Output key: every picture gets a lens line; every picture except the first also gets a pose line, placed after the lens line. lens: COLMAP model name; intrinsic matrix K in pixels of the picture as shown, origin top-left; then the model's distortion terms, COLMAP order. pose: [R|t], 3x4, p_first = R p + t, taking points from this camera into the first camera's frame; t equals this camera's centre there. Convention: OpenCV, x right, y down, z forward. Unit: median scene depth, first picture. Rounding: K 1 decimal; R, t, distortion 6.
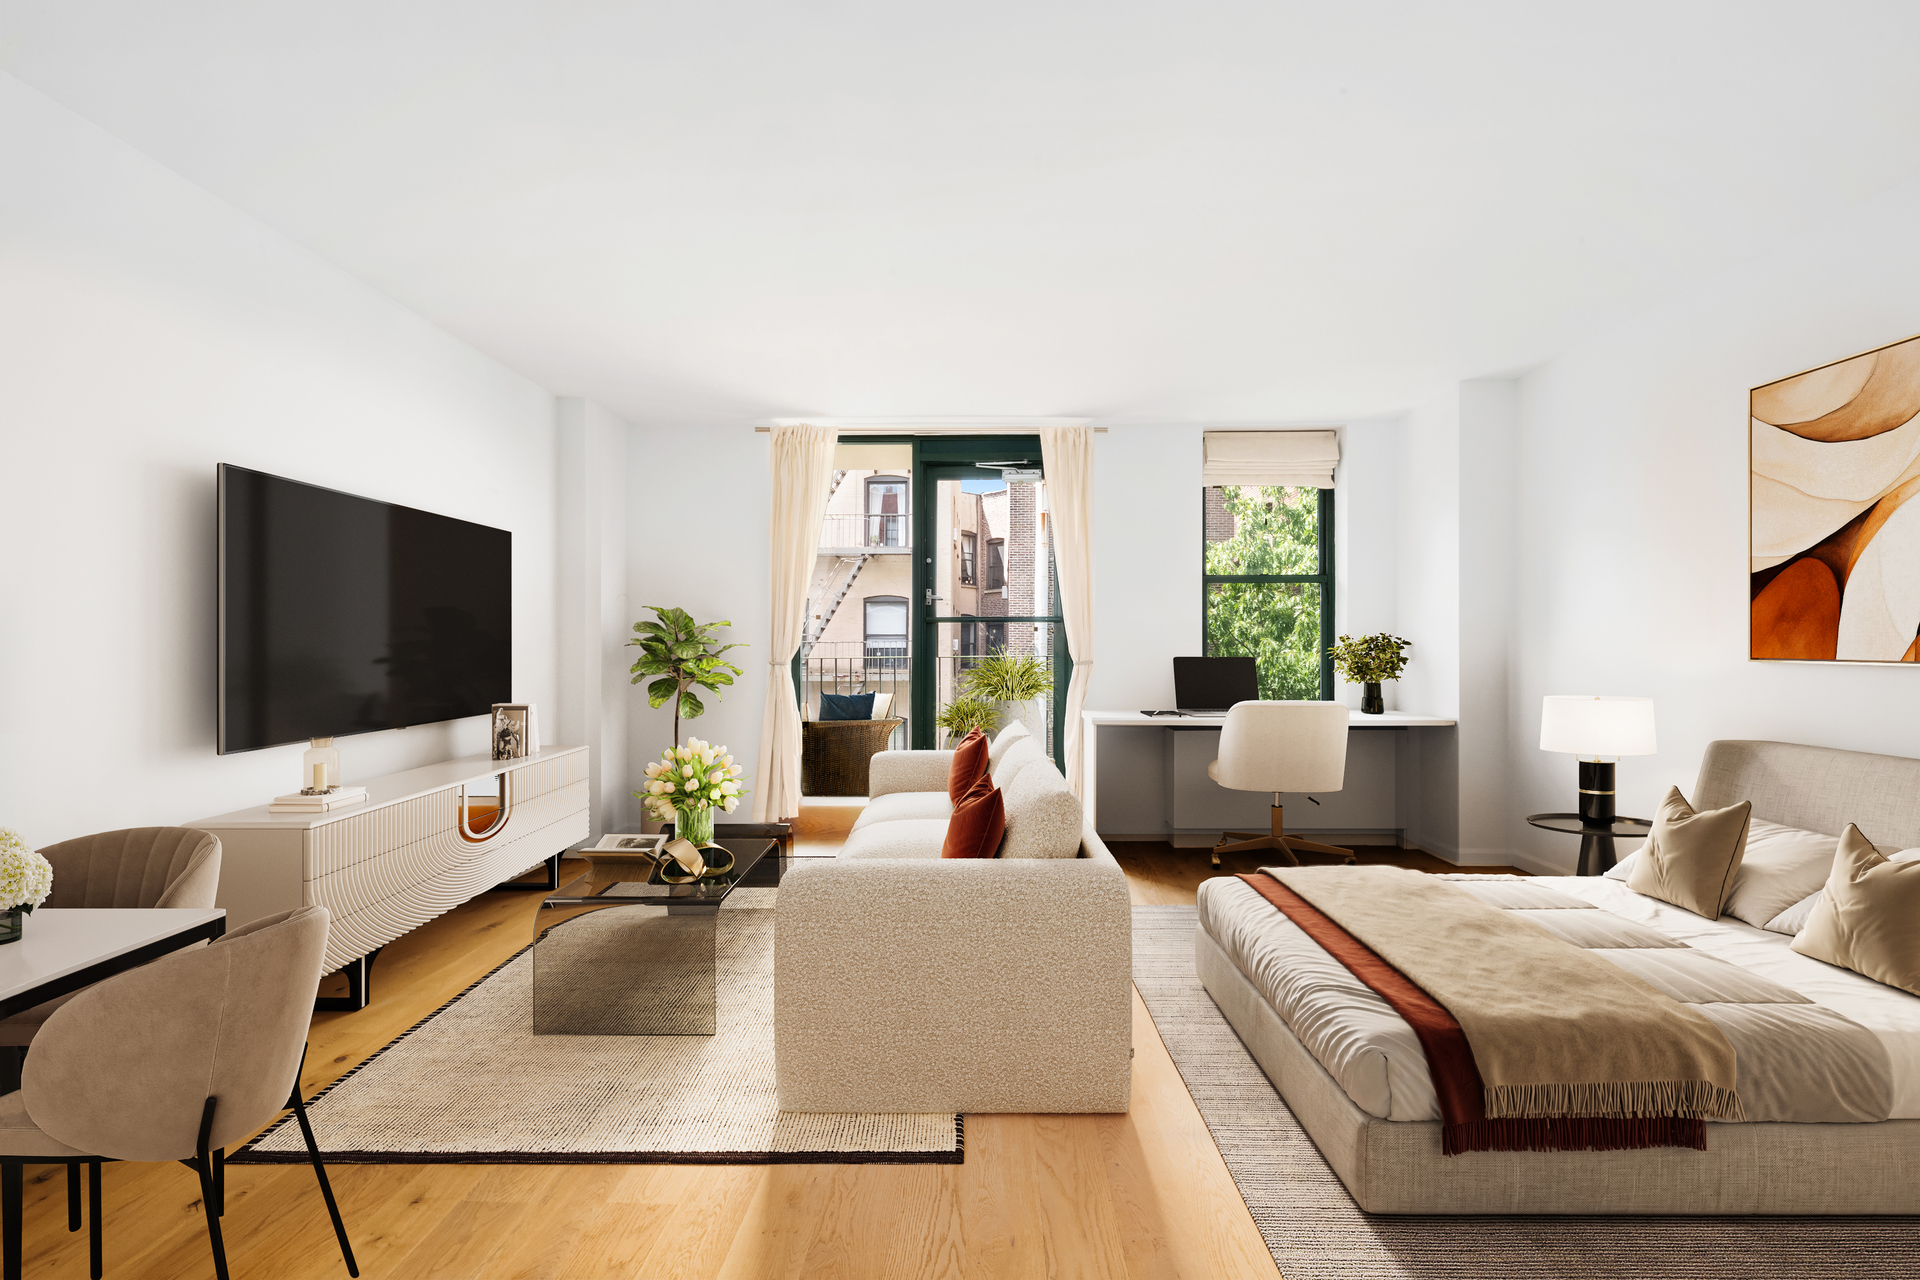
lens RADIAL K [[916.5, 0, 972.1], [0, 916.5, 654.7], [0, 0, 1]] dist [-0.001498, -0.000502]
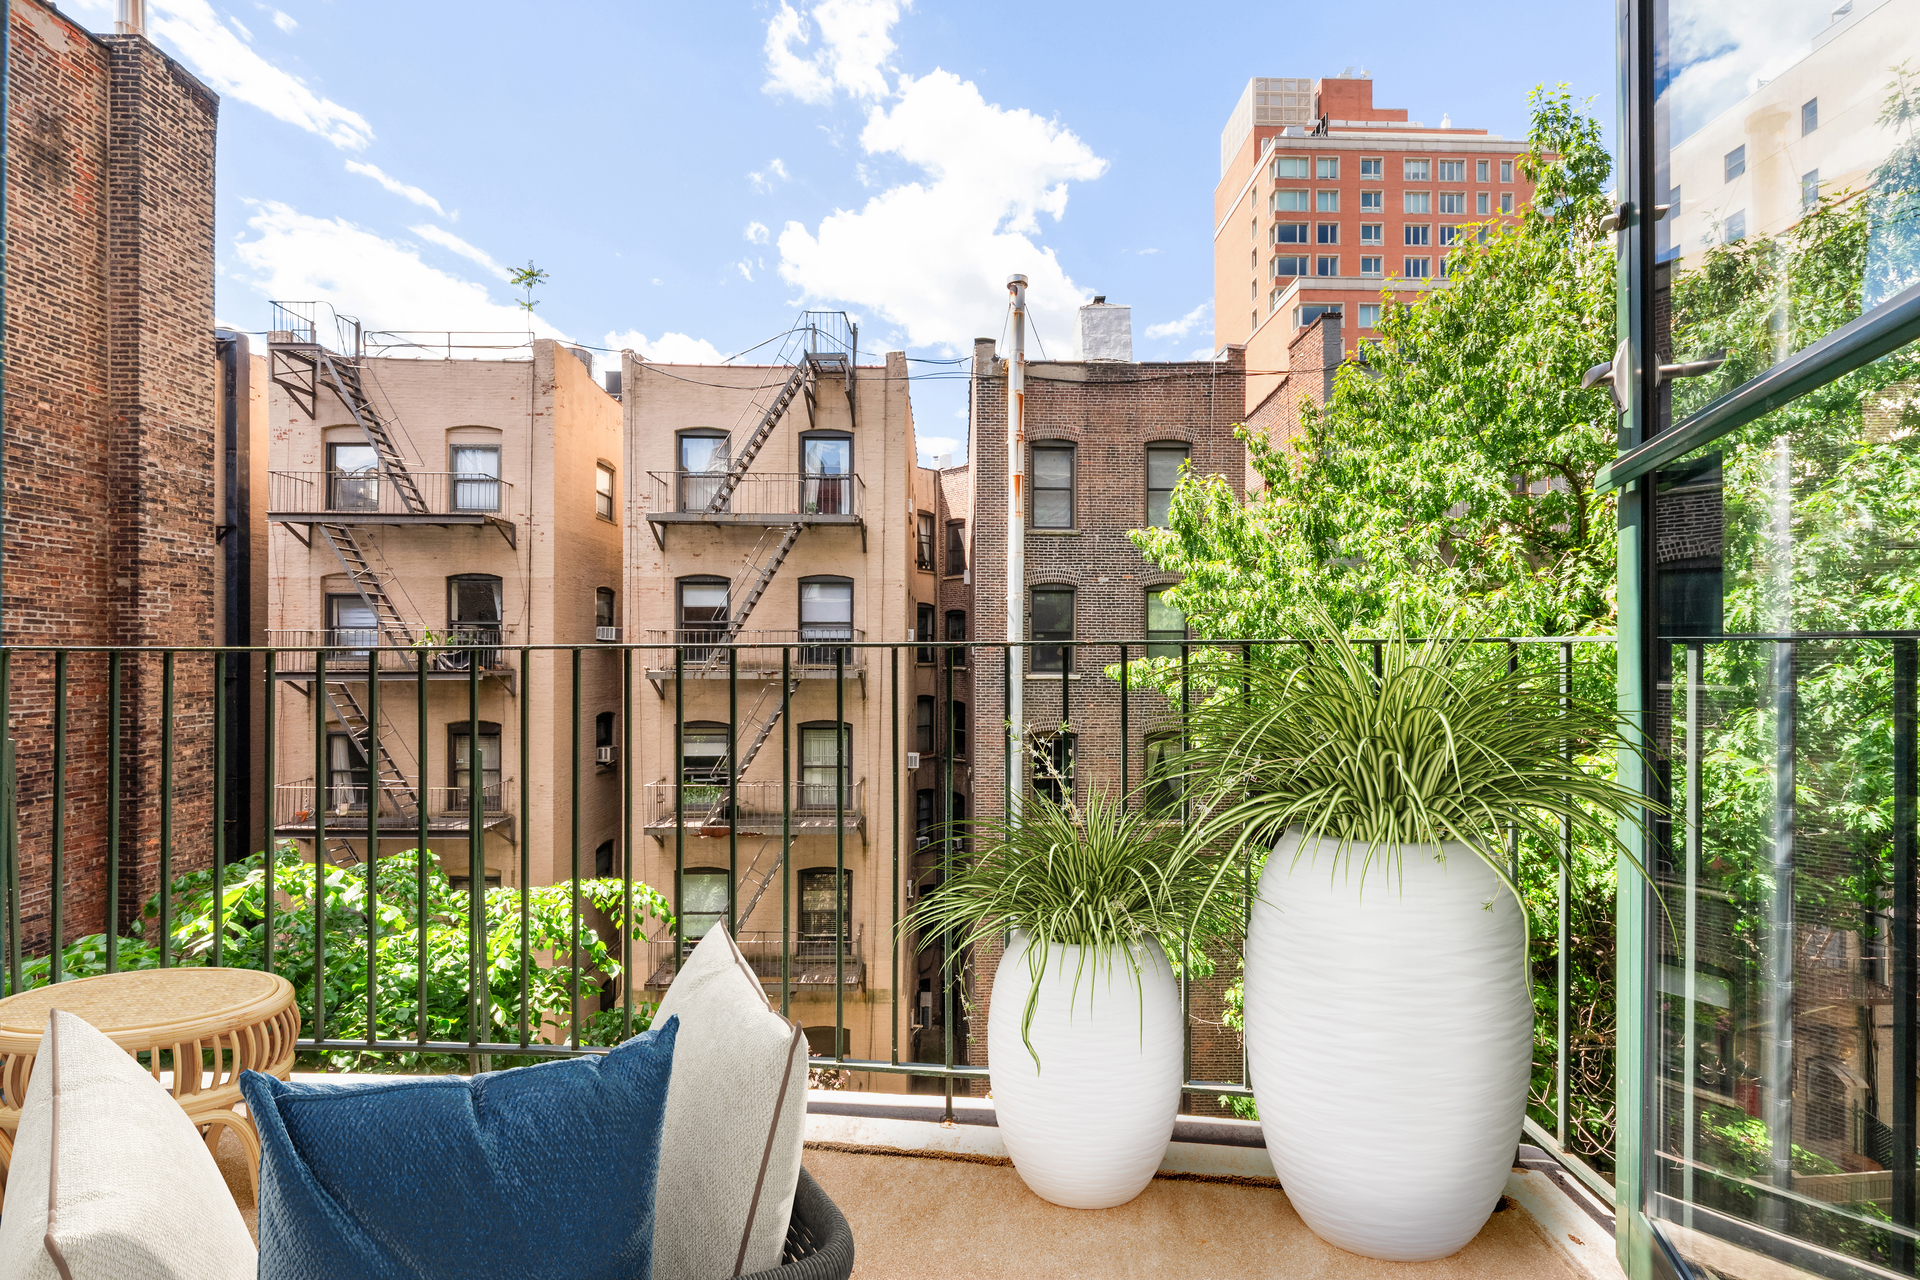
lens RADIAL K [[730.1, 0, 1006.8], [0, 730.1, 648.4], [0, 0, 1]] dist [0.004110, 0.000300]
pose [[0.994060, -0.000344, 0.108836, -0.009618], [0.000126, 0.999998, 0.002013, 0.001040], [-0.108836, -0.001988, 0.994058, 0.920243]]
